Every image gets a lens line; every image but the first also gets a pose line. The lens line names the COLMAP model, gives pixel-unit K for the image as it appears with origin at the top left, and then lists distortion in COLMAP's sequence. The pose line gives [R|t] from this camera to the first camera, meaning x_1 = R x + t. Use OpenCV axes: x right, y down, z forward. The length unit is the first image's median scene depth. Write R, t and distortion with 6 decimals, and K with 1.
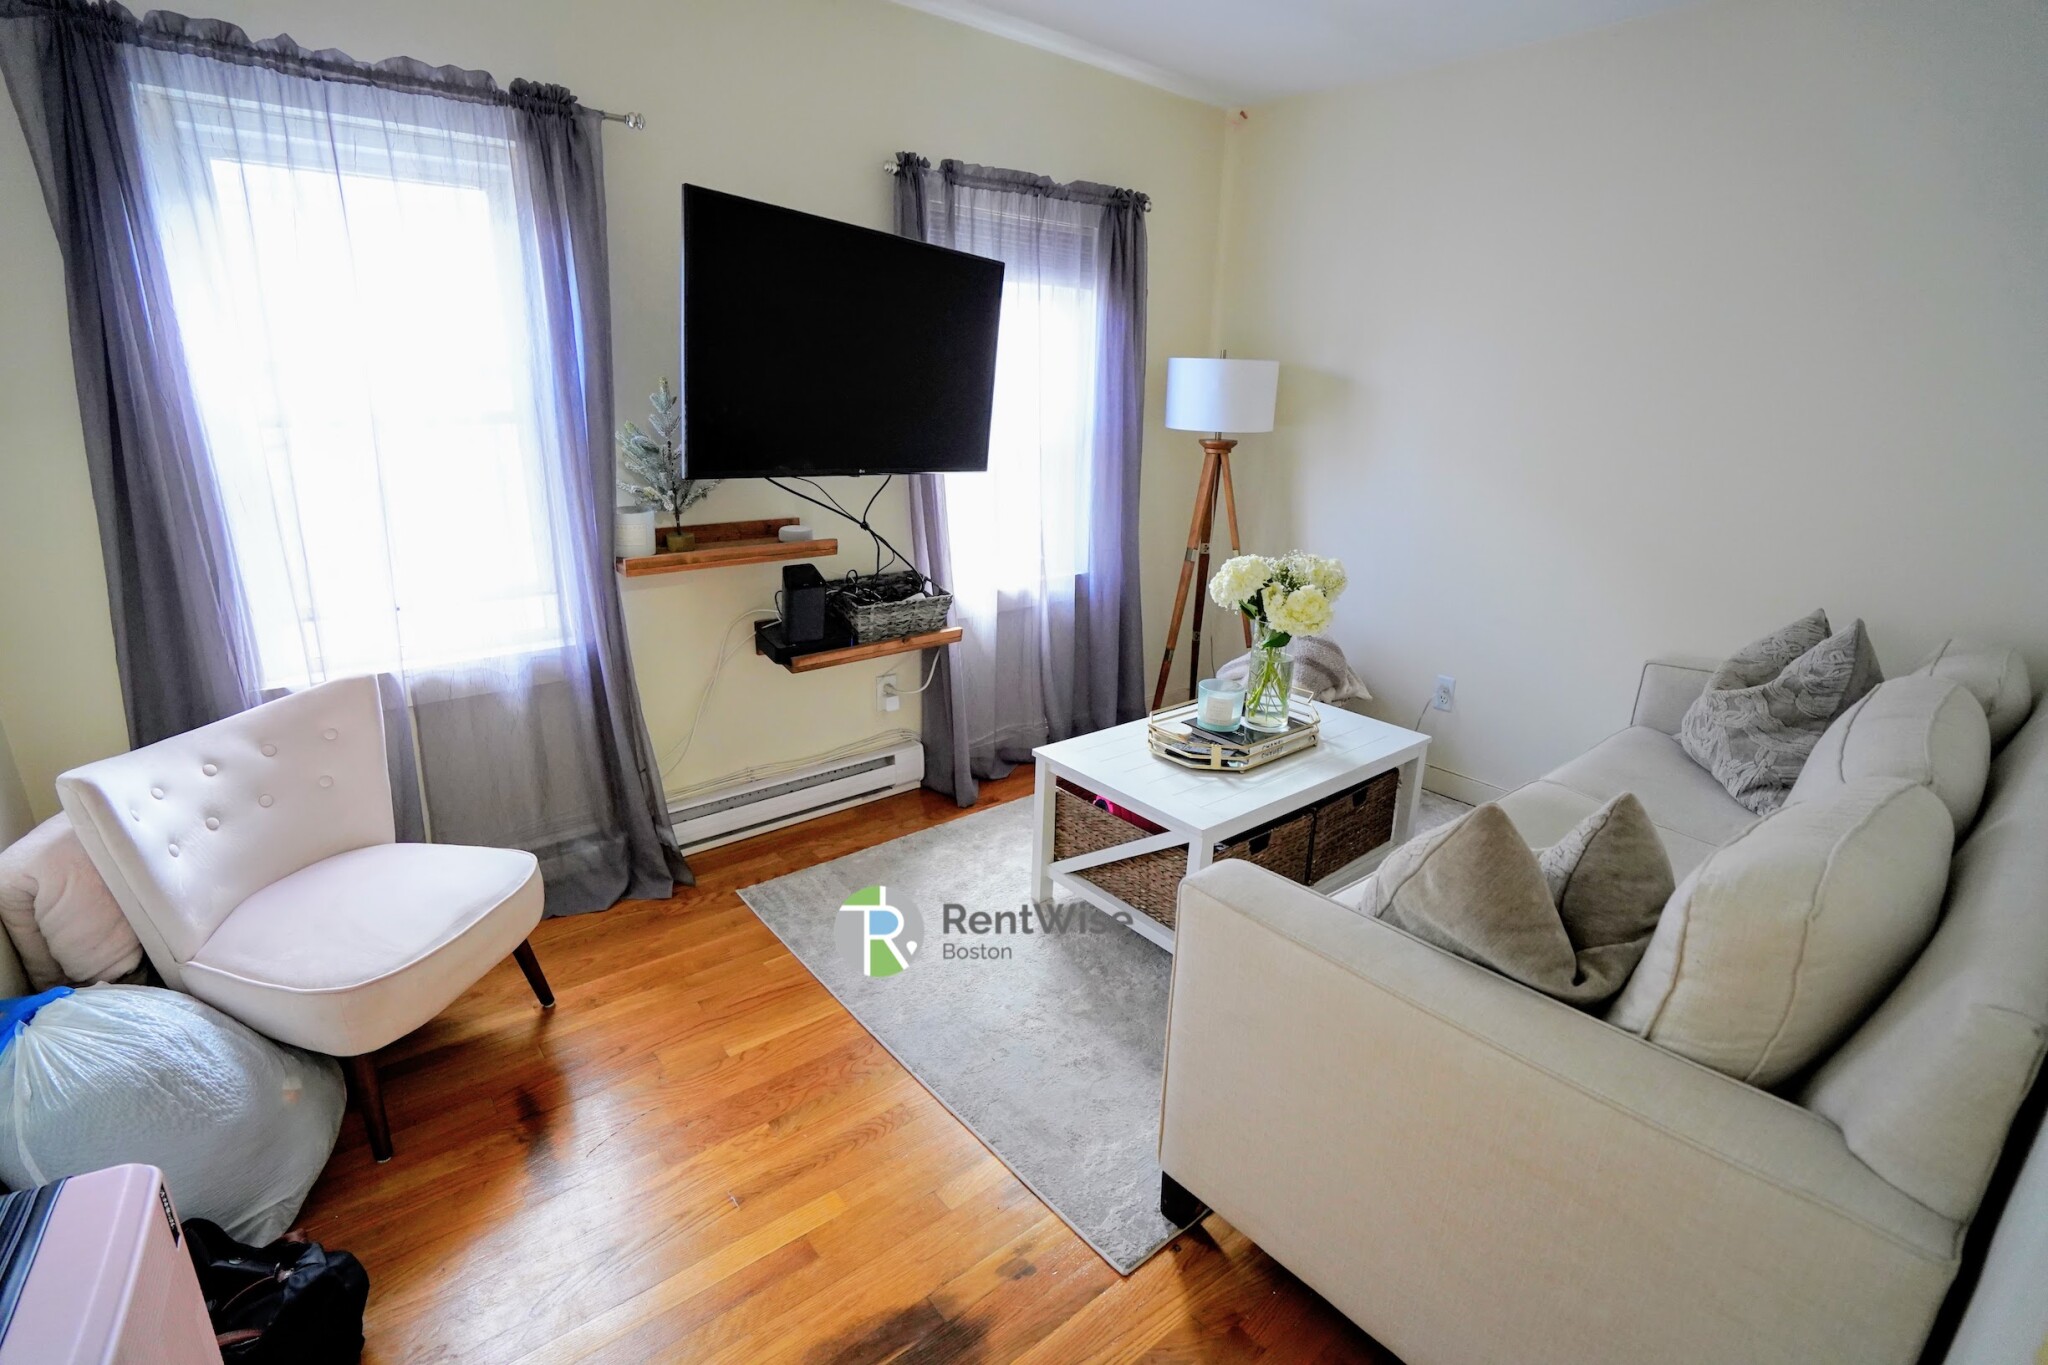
lens RADIAL K [[938.9, 0, 1016.0], [0, 938.9, 683.7], [0, 0, 1]] dist [-0.062283, 0.021672]
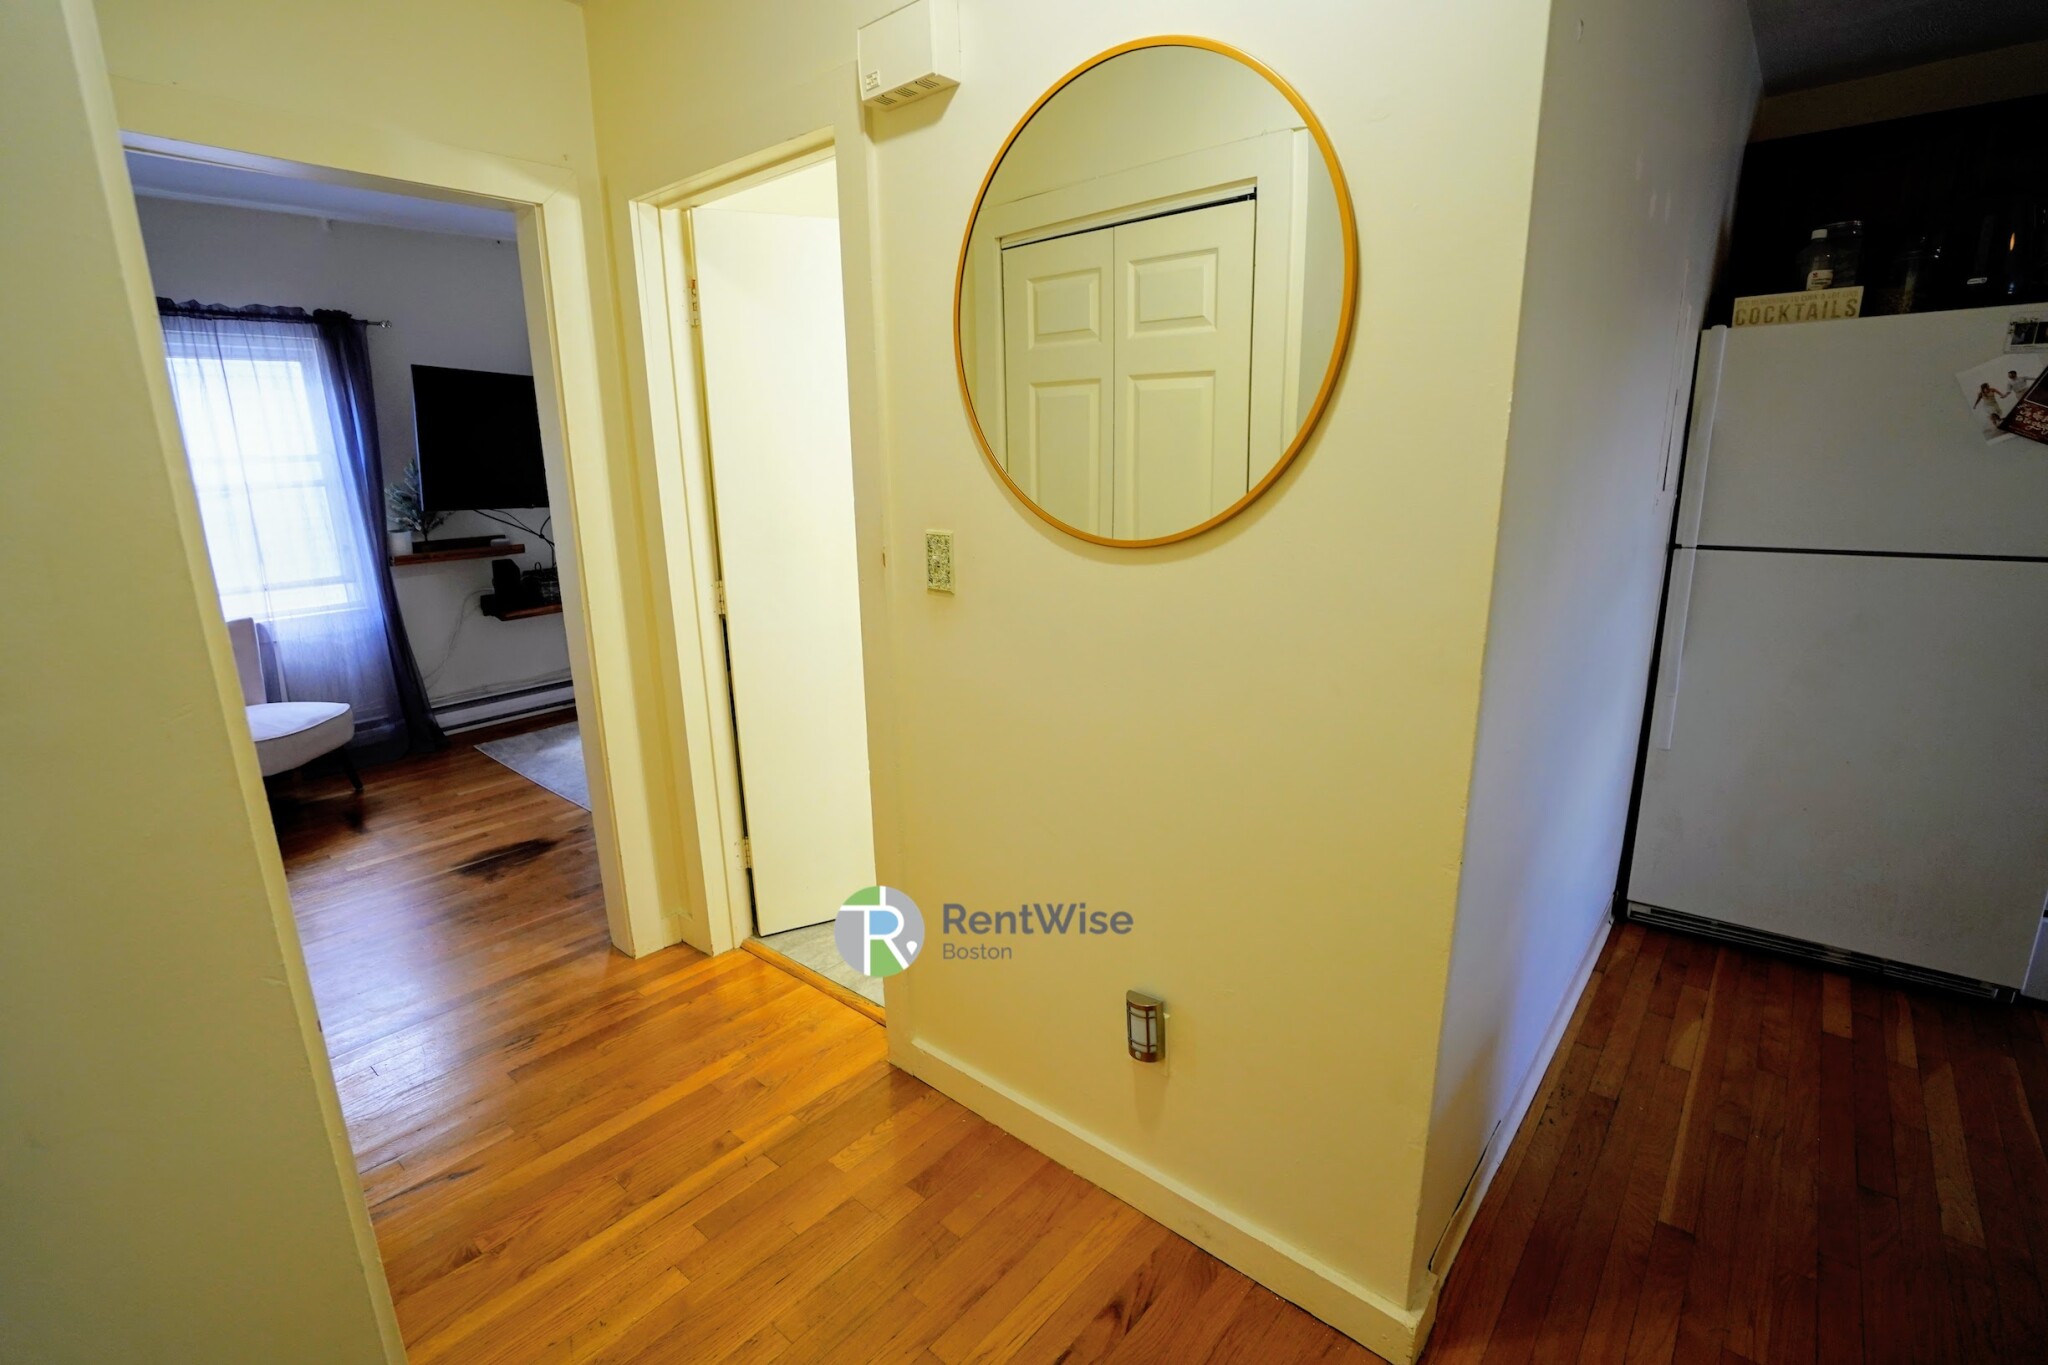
lens RADIAL K [[938.9, 0, 1016.0], [0, 938.9, 683.7], [0, 0, 1]] dist [-0.062283, 0.021672]
pose [[0.983340, -0.076236, 0.165018, 0.473359], [0.083922, 0.995665, -0.040109, 0.292243], [-0.161245, 0.053289, 0.985475, -0.975020]]
